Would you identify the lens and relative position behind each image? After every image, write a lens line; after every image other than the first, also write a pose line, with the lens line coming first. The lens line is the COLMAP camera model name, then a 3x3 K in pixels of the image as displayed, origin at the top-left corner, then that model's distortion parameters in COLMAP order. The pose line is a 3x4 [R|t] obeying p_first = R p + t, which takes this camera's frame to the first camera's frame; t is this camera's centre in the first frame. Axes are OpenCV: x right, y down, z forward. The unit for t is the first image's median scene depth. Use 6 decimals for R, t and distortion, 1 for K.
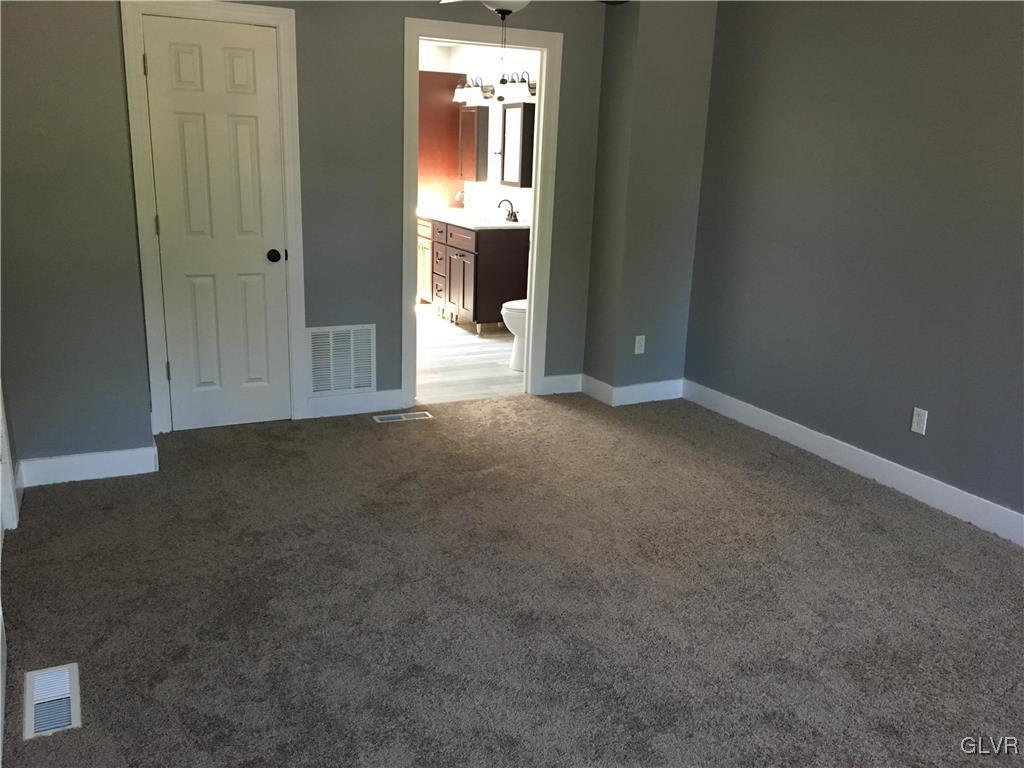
lens RADIAL K [[872.0, 0, 513.4], [0, 872.0, 383.4], [0, 0, 1]] dist [0.052391, -0.032170]
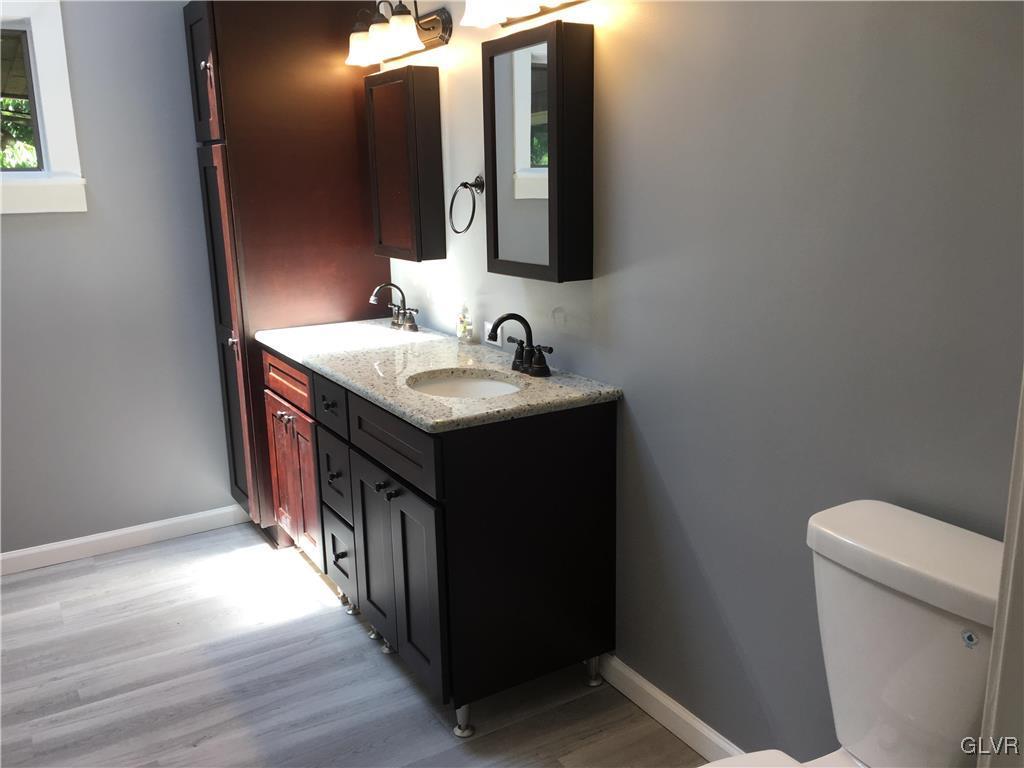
lens RADIAL K [[872.0, 0, 510.4], [0, 872.0, 384.6], [0, 0, 1]] dist [0.052391, -0.032170]
pose [[0.995298, -0.069415, 0.067549, -0.033306], [0.071689, 0.996918, -0.031847, -0.166678], [-0.065130, 0.036540, 0.997208, 0.634664]]
